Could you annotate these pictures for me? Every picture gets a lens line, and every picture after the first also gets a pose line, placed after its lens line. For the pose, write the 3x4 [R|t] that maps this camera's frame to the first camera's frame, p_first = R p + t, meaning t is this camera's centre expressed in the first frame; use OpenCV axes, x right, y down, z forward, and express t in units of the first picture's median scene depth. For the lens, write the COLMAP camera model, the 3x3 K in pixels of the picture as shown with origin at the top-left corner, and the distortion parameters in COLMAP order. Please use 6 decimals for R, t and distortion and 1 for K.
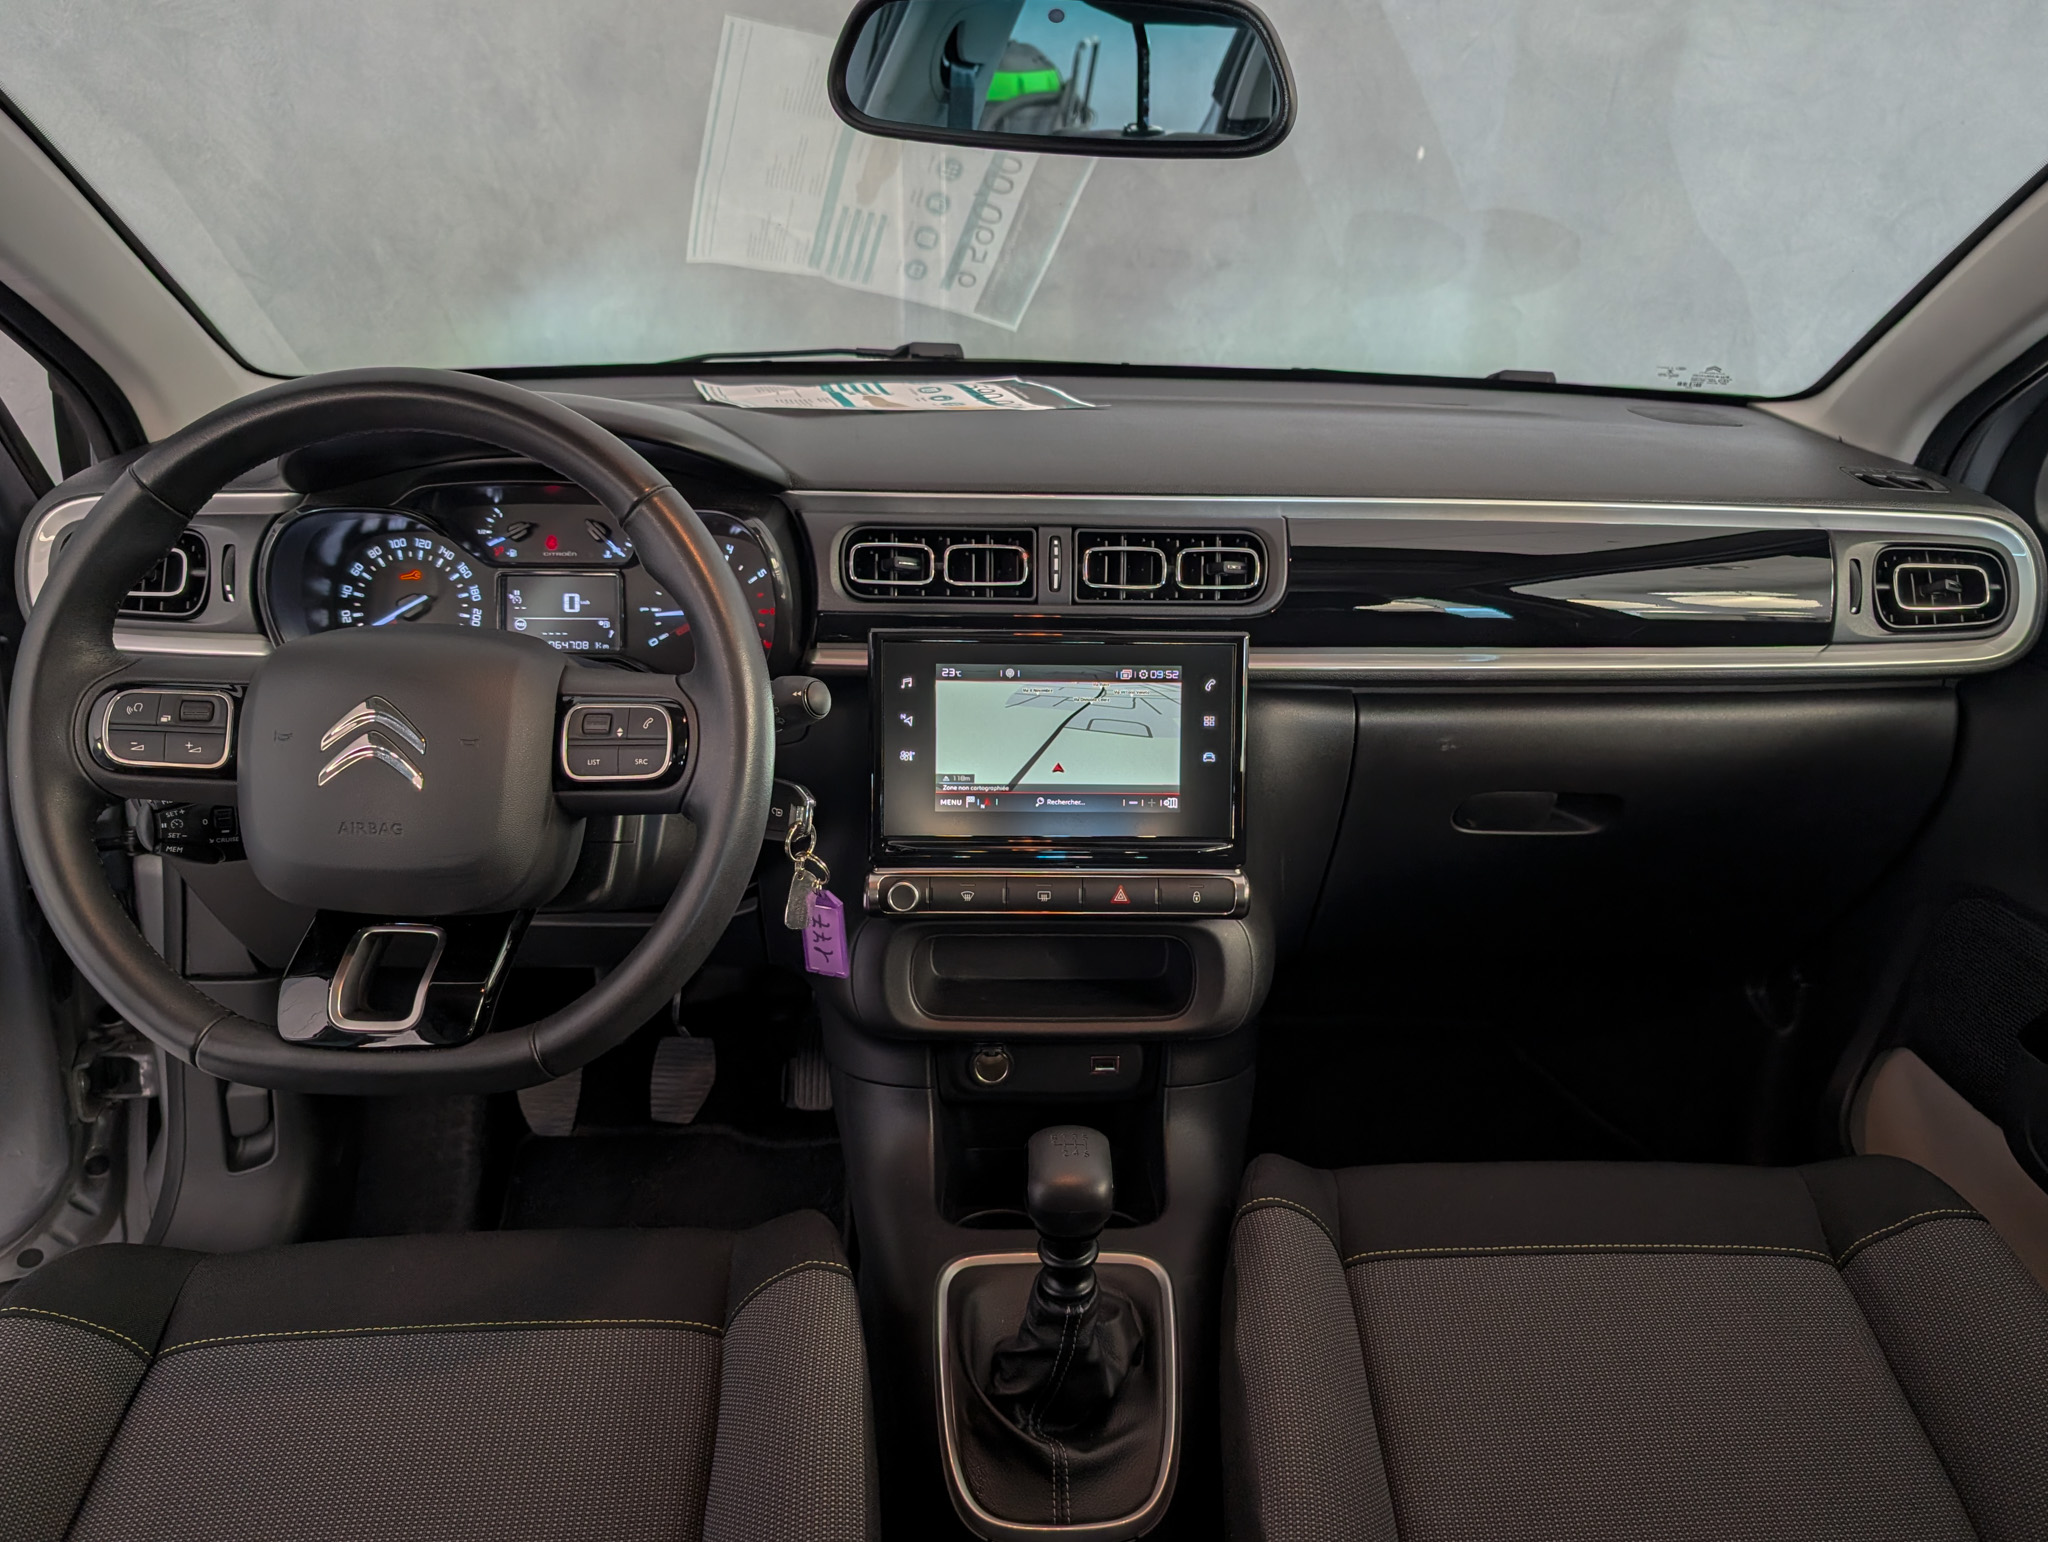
lens RADIAL K [[1457.0, 0, 1024.0], [0, 1457.0, 771.0], [0, 0, 1]] dist [0.000012, 0.003444]
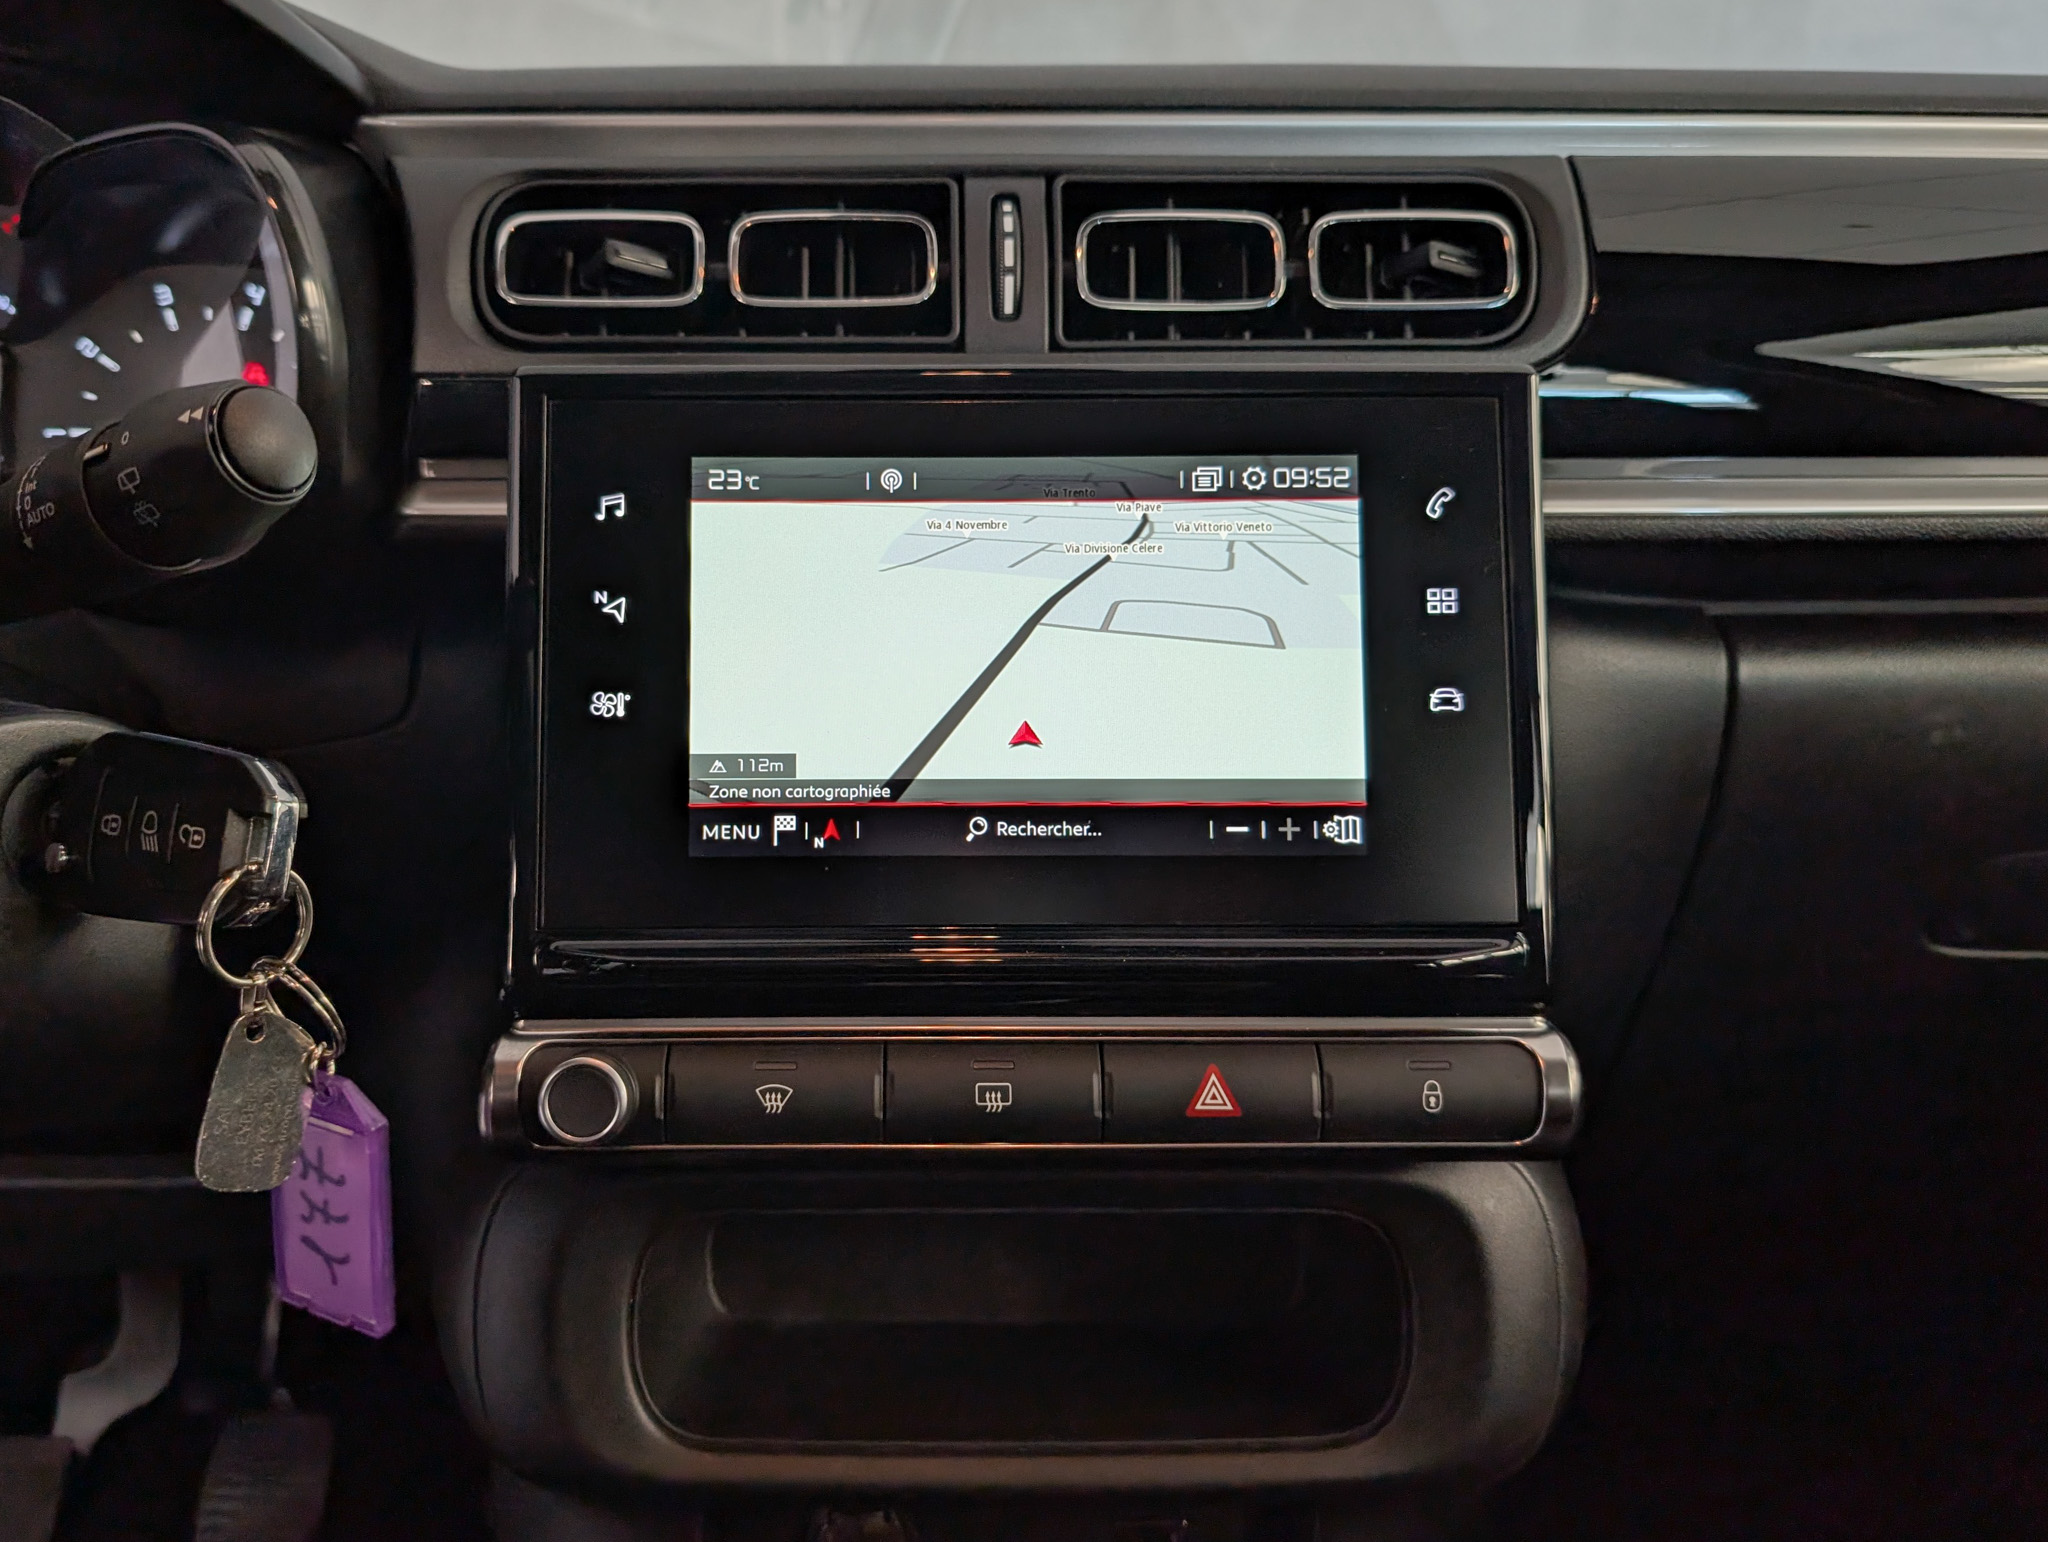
lens RADIAL K [[1464.7, 0, 916.6], [0, 1464.7, 775.6], [0, 0, 1]] dist [-0.006755, -0.002143]
pose [[0.999659, -0.012573, -0.022865, 0.004231], [0.008763, 0.987126, -0.159703, 0.065300], [0.024579, 0.159448, 0.986900, 0.636338]]
